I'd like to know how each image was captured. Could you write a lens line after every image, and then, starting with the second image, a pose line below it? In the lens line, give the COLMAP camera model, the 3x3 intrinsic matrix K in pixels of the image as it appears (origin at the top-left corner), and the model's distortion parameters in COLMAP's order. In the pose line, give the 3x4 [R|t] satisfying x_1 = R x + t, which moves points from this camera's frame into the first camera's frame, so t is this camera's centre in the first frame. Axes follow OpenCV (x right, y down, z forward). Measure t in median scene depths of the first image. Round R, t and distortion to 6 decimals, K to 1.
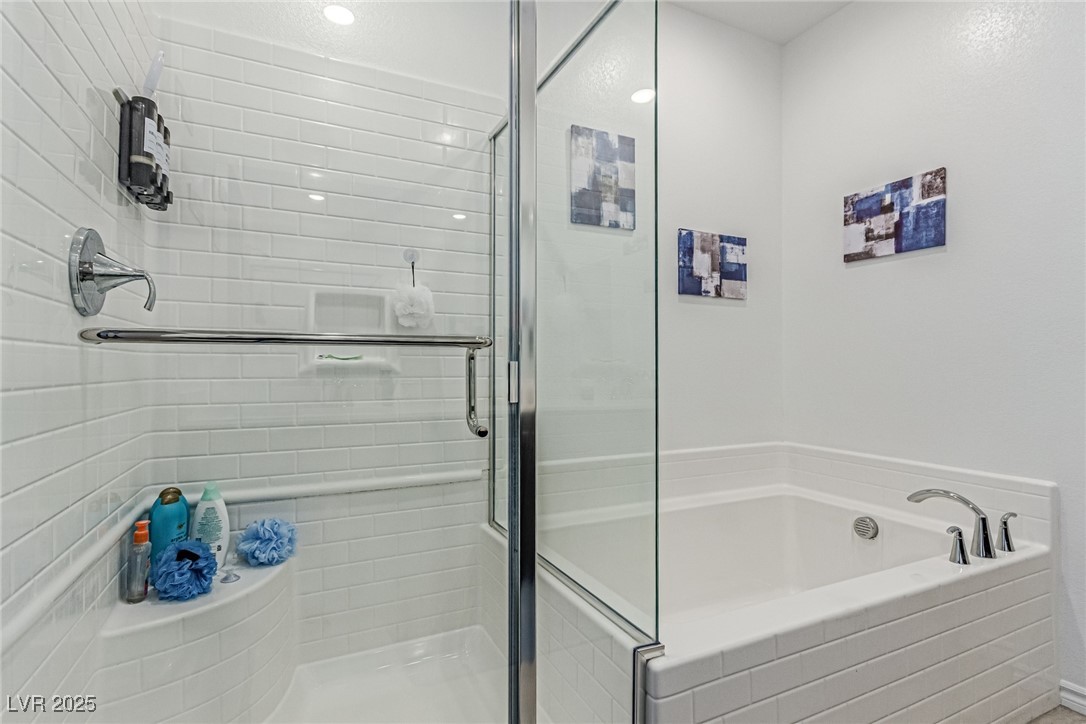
lens RADIAL K [[511.9, 0, 540.2], [0, 511.9, 359.4], [0, 0, 1]] dist [0.001050, 0.000793]
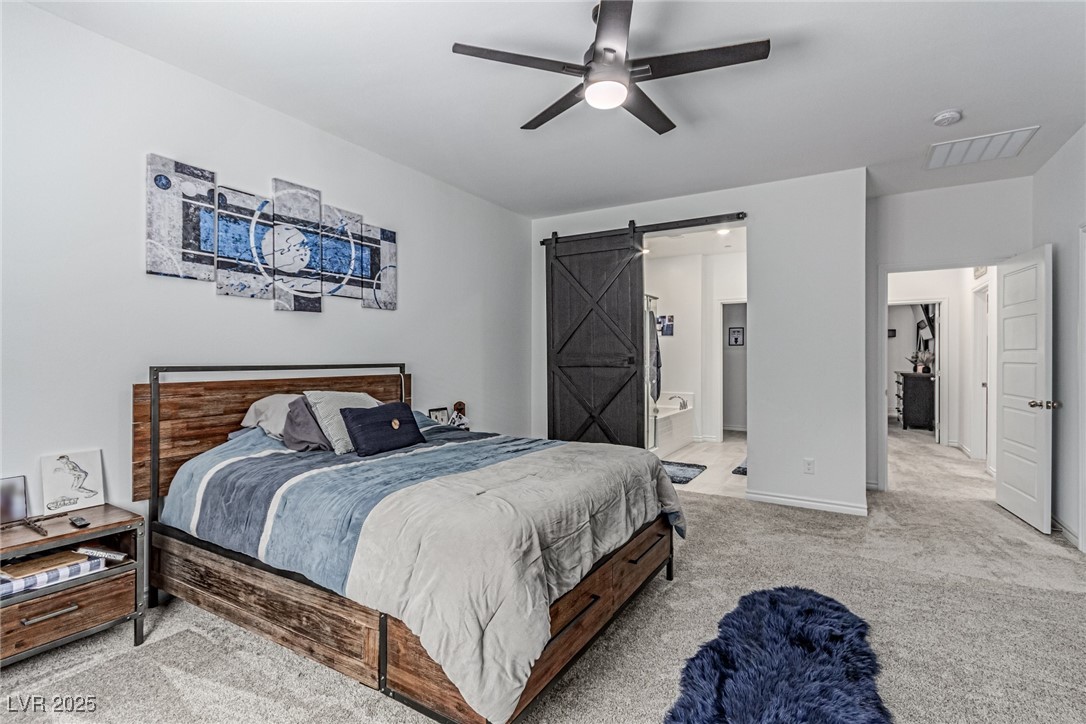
lens RADIAL K [[511.9, 0, 545.1], [0, 511.9, 360.8], [0, 0, 1]] dist [0.001050, 0.000793]
pose [[0.837746, -0.002582, 0.546054, -2.129467], [-0.010157, 0.999742, 0.020309, -0.100403], [-0.545966, -0.022560, 0.837503, -1.713847]]
